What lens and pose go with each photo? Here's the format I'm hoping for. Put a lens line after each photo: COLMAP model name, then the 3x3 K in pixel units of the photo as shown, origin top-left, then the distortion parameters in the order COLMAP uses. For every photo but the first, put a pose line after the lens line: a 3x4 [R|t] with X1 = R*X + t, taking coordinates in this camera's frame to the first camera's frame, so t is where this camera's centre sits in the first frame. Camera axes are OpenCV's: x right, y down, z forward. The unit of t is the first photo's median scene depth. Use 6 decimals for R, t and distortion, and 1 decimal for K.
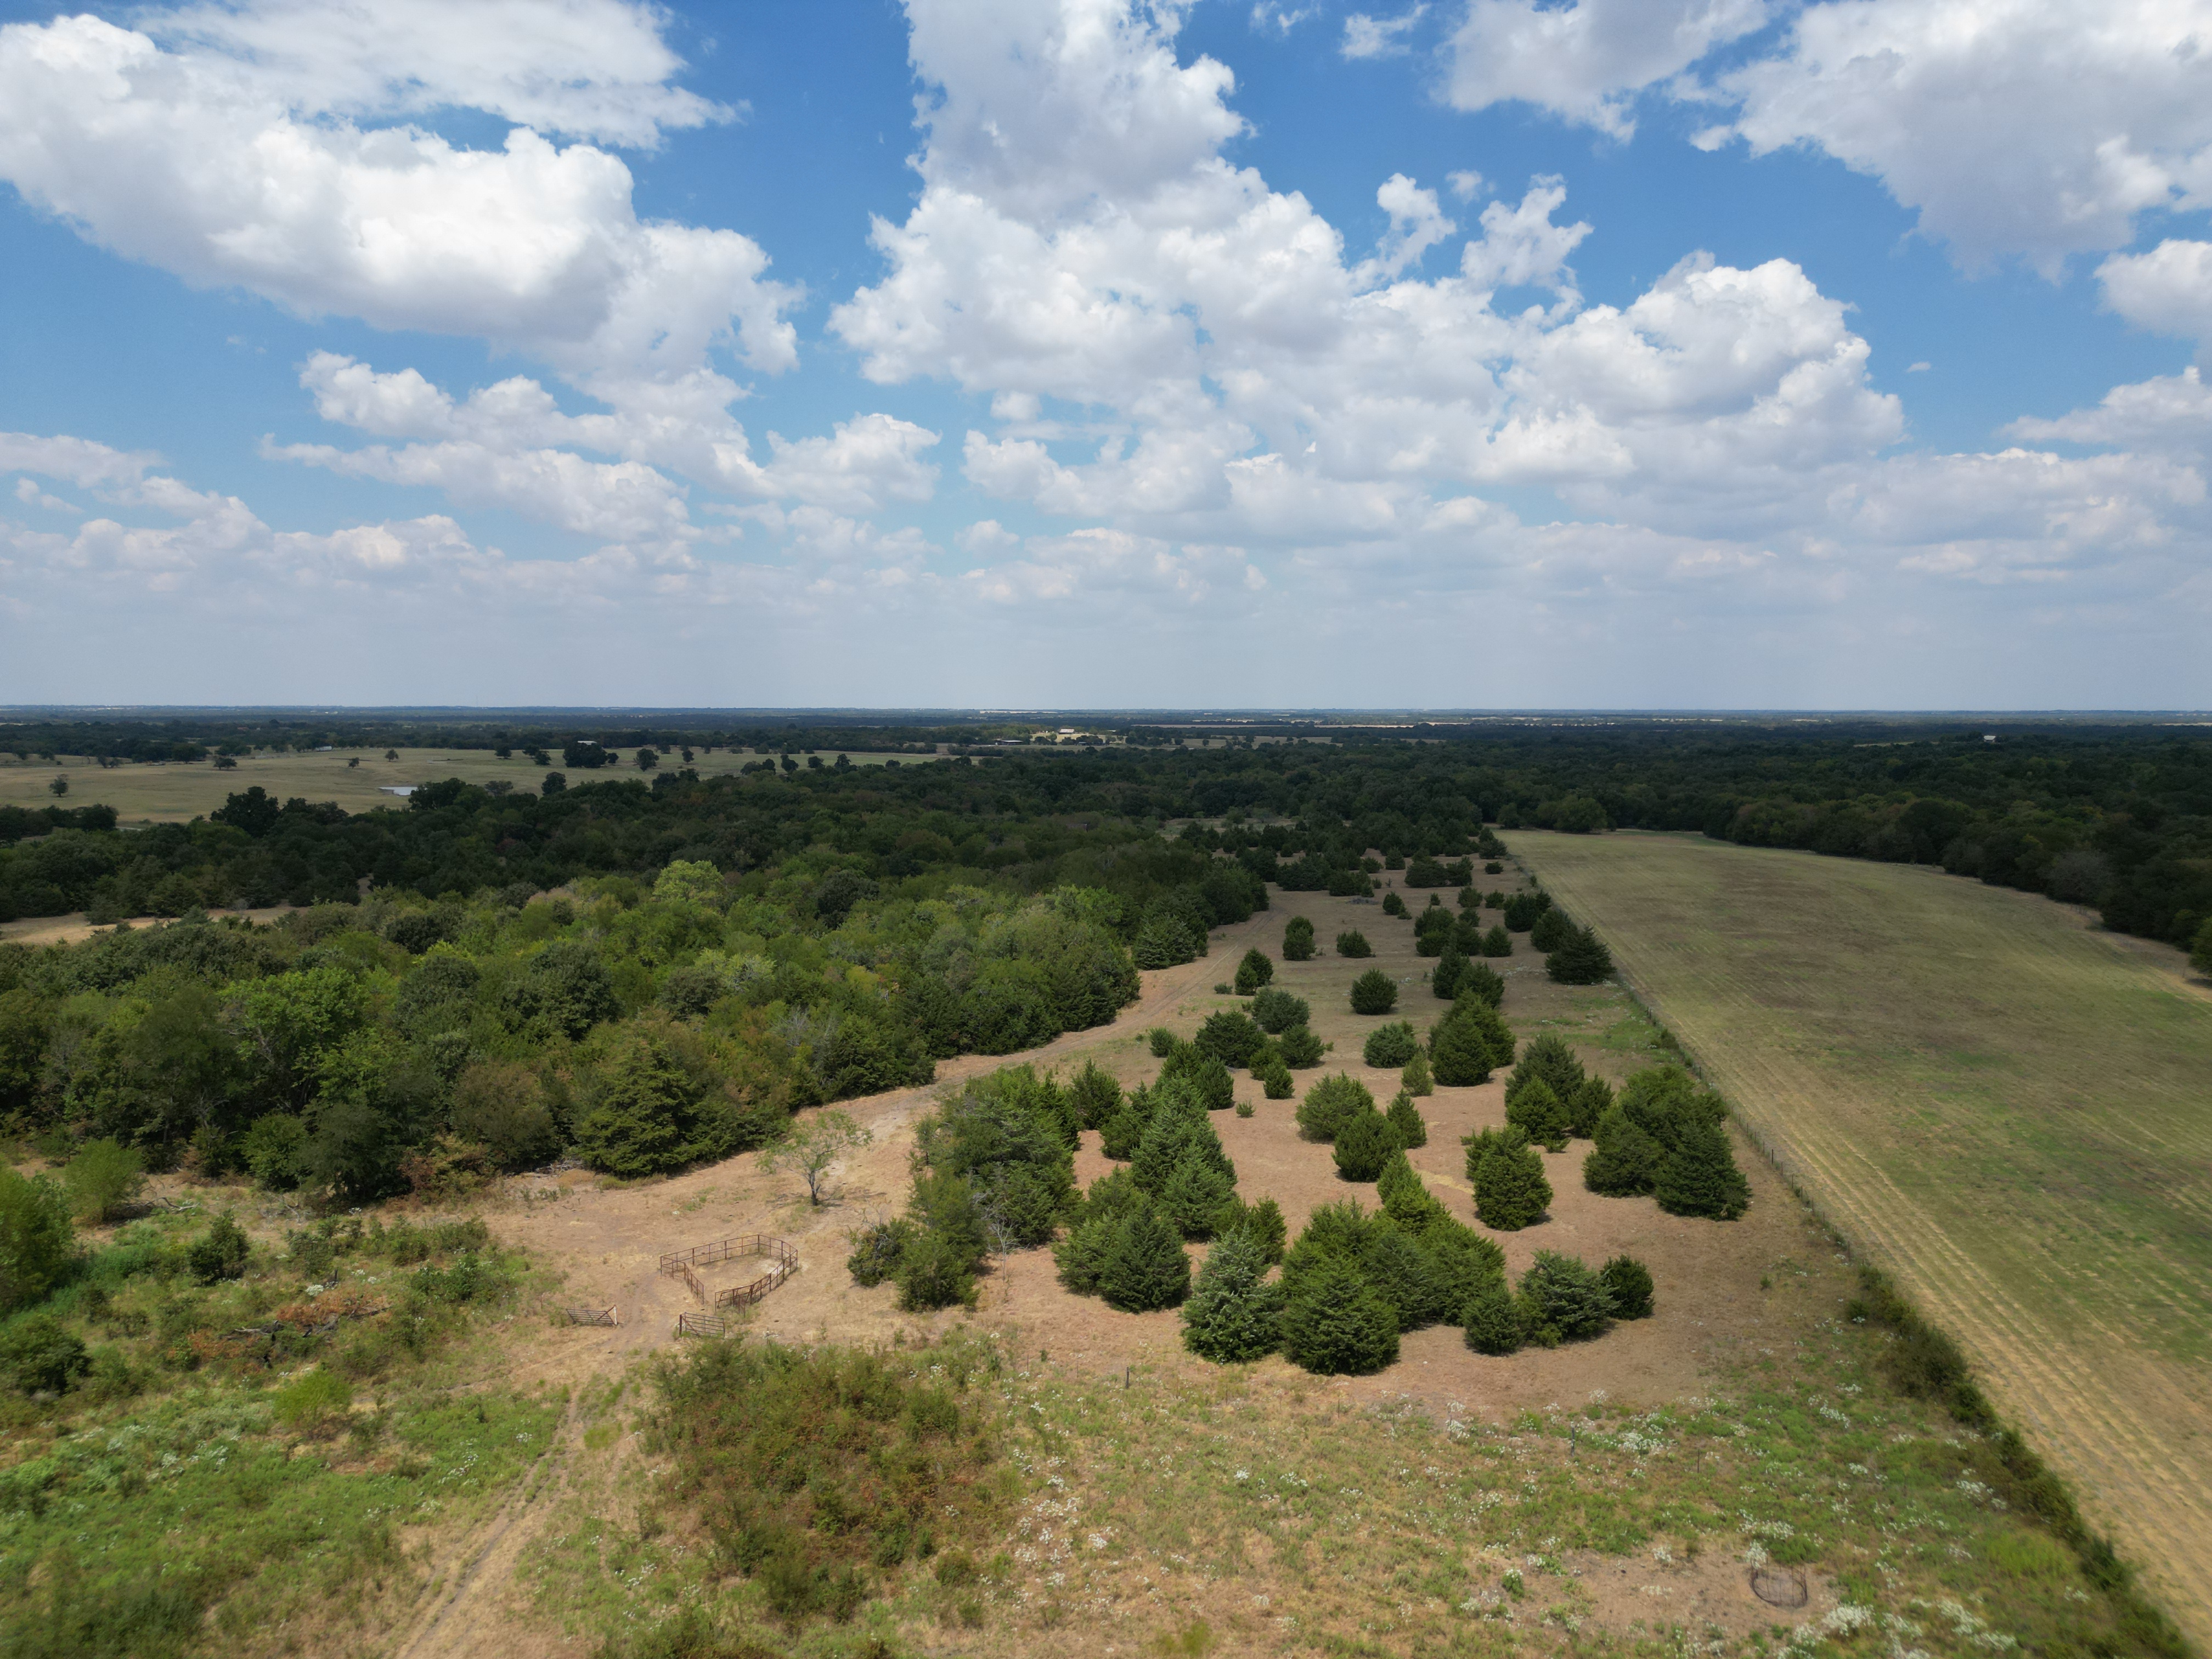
lens RADIAL K [[1587.7, 0, 1093.5], [0, 1587.7, 844.9], [0, 0, 1]] dist [0.062700, -0.072744]
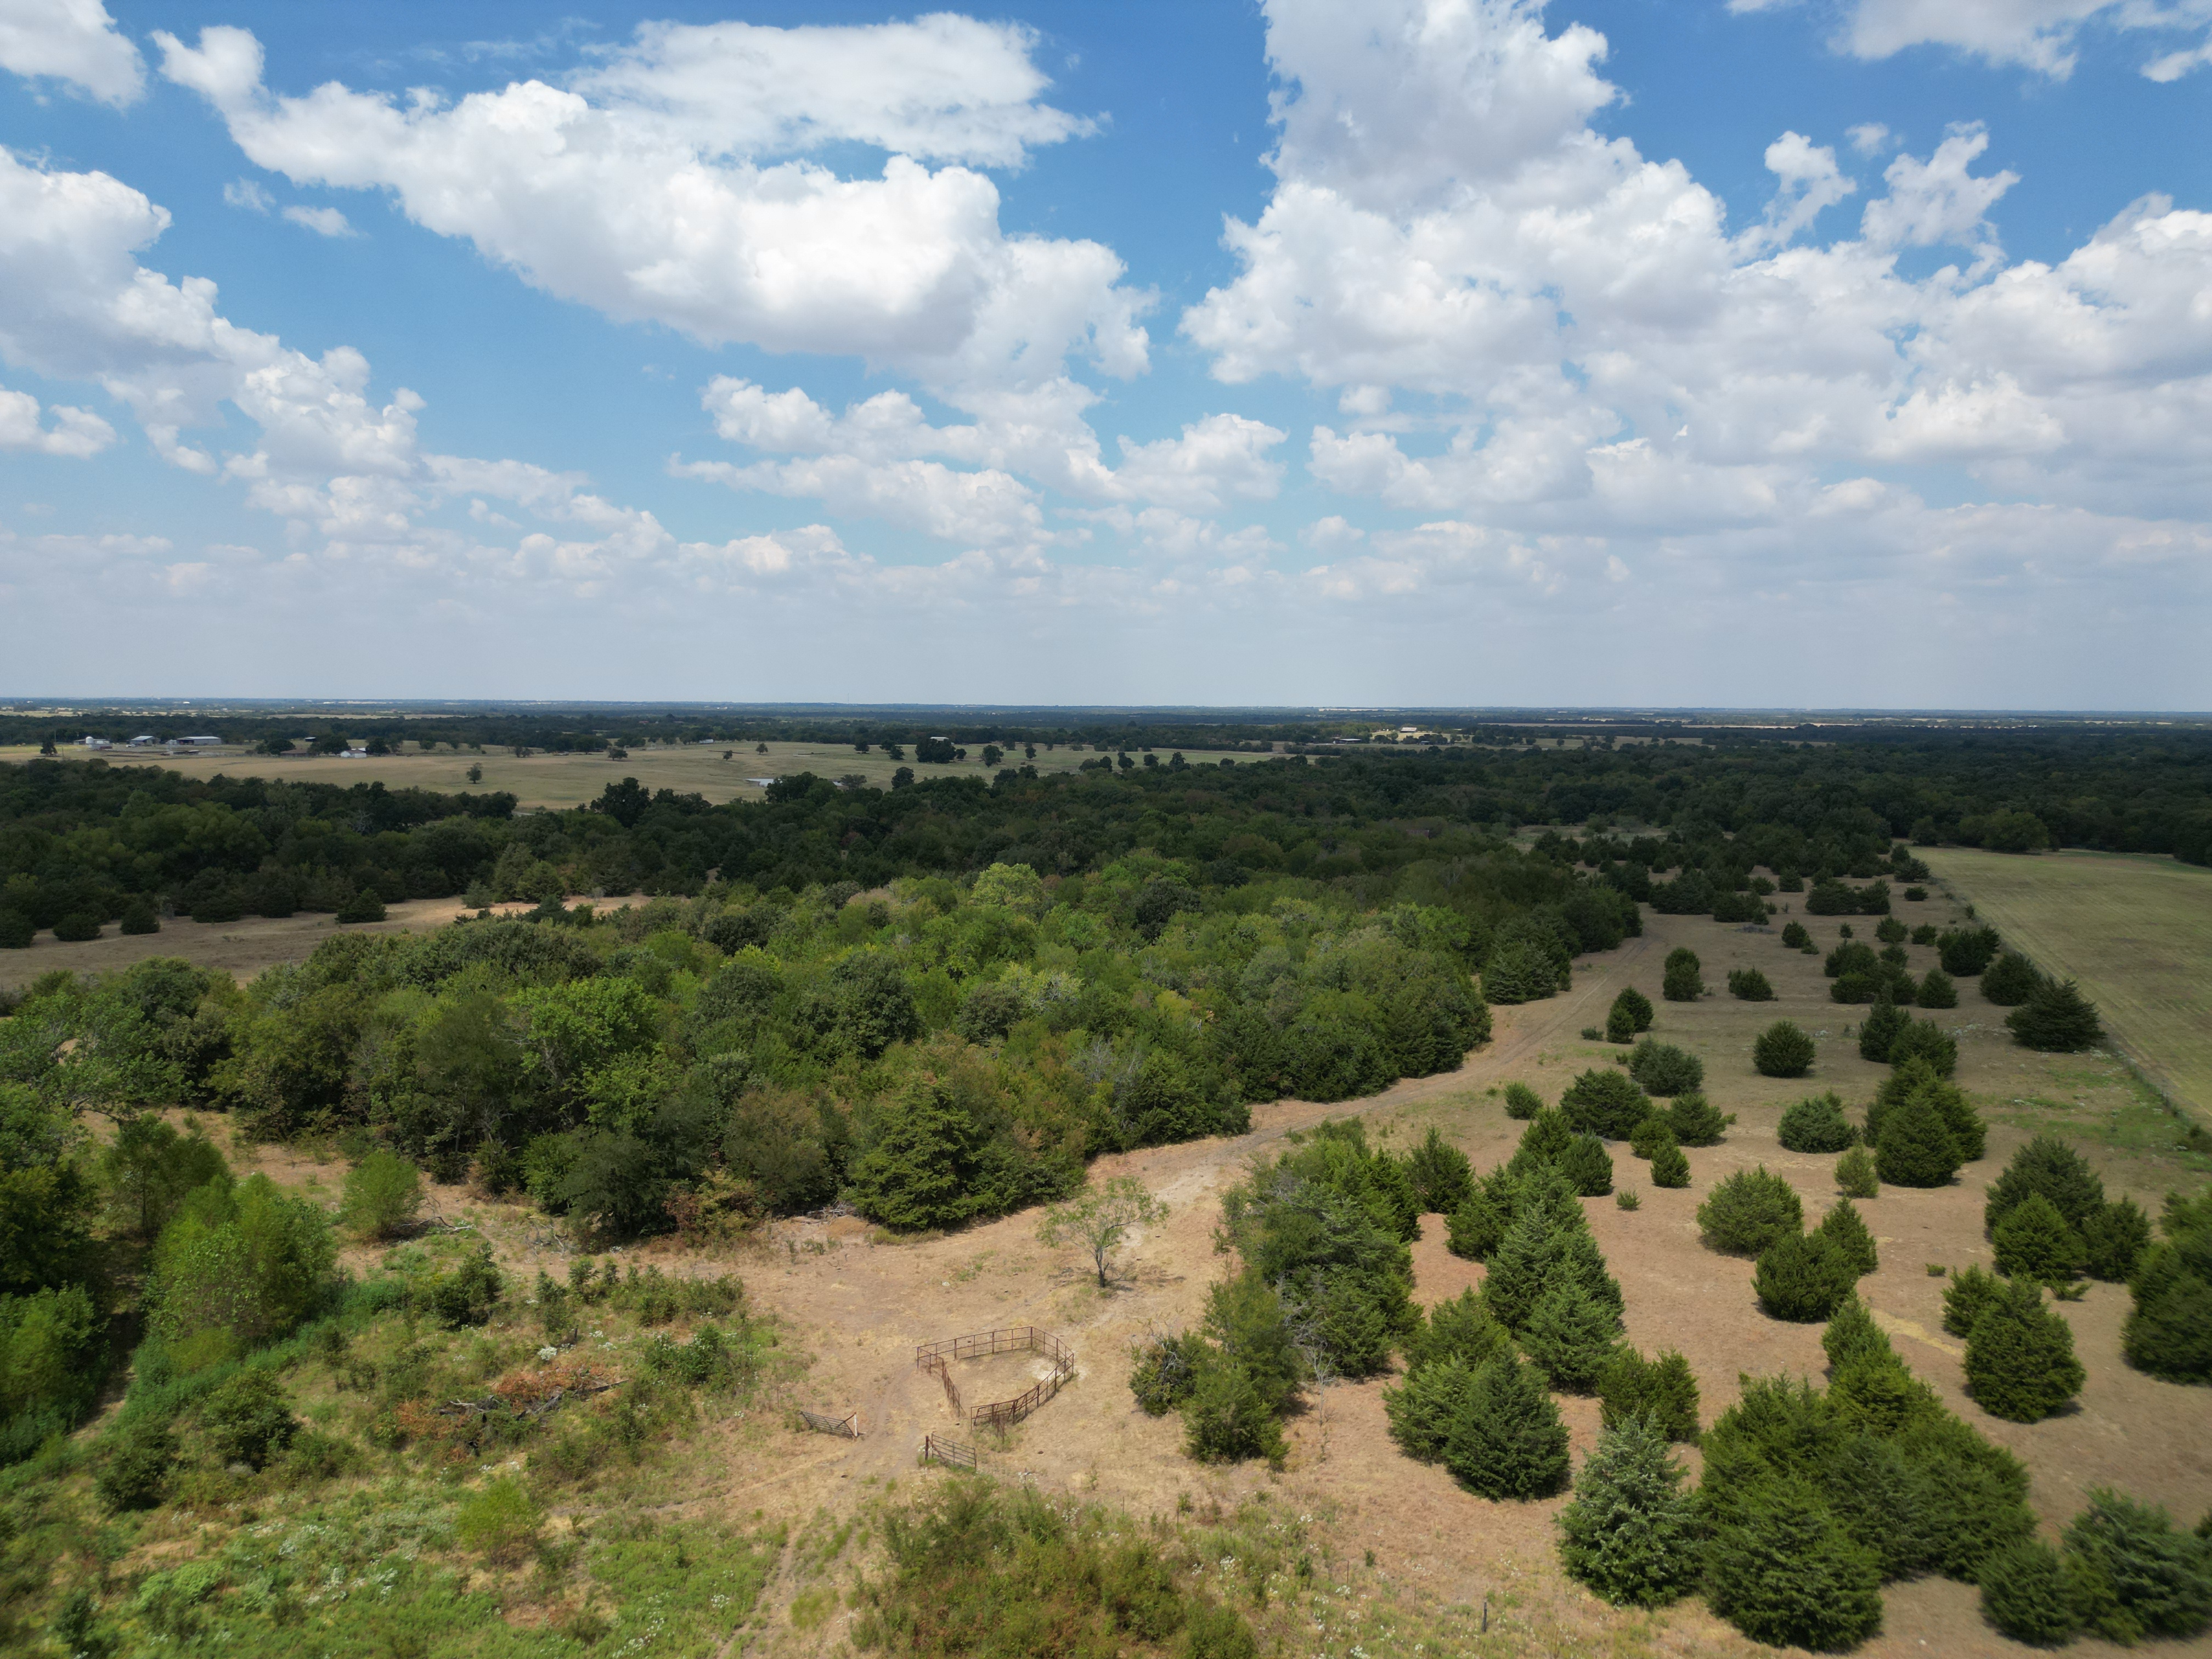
lens RADIAL K [[1560.1, 0, 1106.0], [0, 1560.1, 829.5], [0, 0, 1]] dist [0.069696, -0.073177]
pose [[0.978507, 0.021062, -0.205137, -0.000810], [-0.022447, 0.999738, -0.004424, -0.002338], [0.204990, 0.008934, 0.978723, 0.026614]]
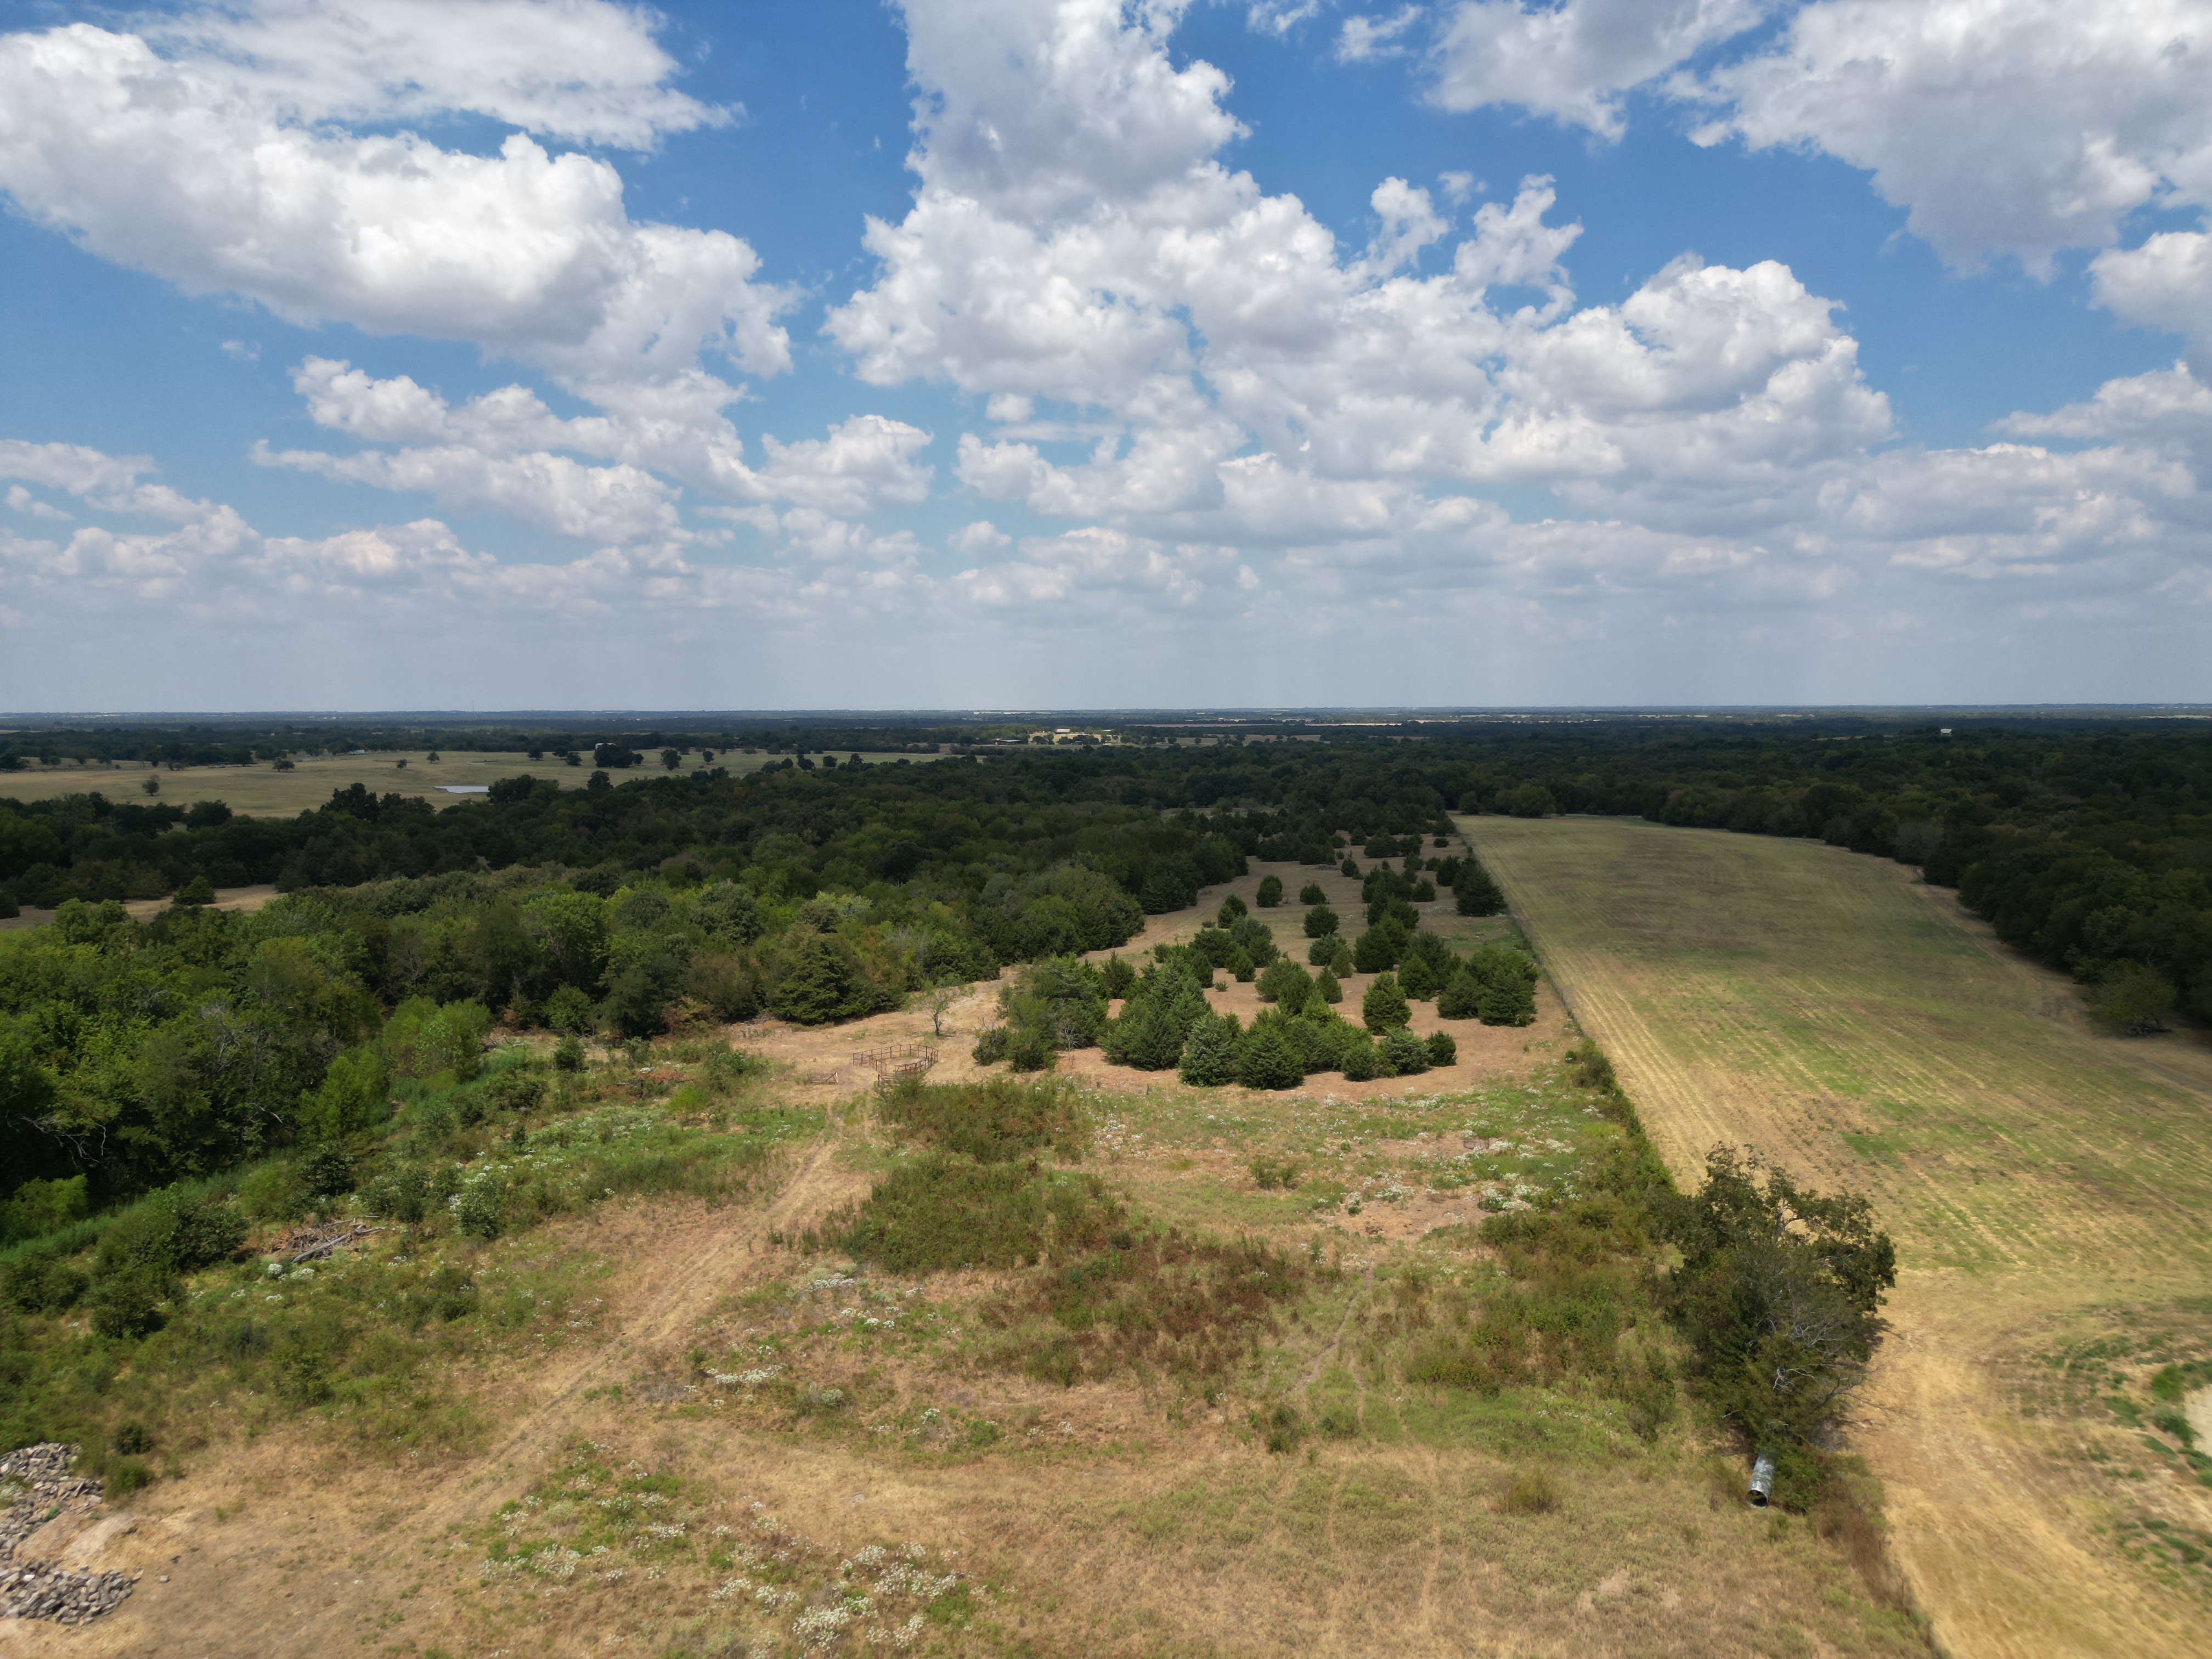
lens RADIAL K [[1675.4, 0, 1018.3], [0, 1675.4, 908.3], [0, 0, 1]] dist [0.051448, -0.084554]
pose [[0.999305, -0.002056, -0.037216, -0.005620], [0.003270, 0.999463, 0.032606, 0.007744], [0.037129, -0.032705, 0.998775, -0.091432]]
